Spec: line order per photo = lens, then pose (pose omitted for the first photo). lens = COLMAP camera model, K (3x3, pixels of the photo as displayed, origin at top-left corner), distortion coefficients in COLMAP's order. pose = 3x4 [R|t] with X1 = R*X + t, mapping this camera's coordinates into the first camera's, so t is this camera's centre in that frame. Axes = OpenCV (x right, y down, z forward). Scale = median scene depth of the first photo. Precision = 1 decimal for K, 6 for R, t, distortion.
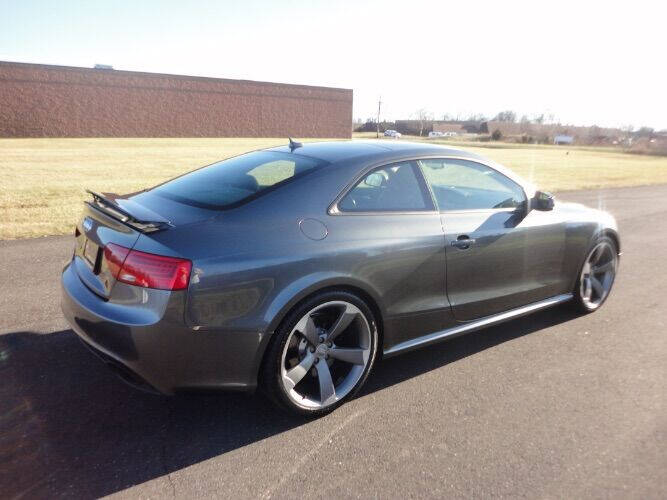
lens RADIAL K [[486.7, 0, 332.1], [0, 486.7, 253.0], [0, 0, 1]] dist [-0.003744, 0.001122]
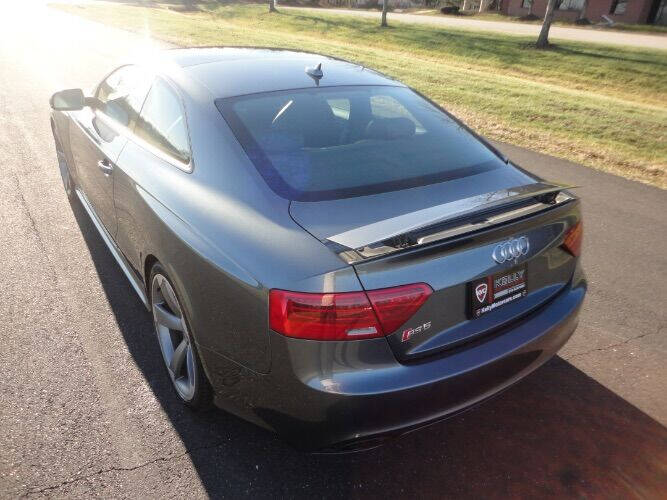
lens RADIAL K [[486.7, 0, 332.9], [0, 486.7, 249.9], [0, 0, 1]] dist [-0.003744, 0.001122]
pose [[0.020031, -0.478893, 0.877645, -0.690996], [0.178711, 0.865399, 0.468132, -0.263501], [-0.983698, 0.147468, 0.102918, 0.737511]]
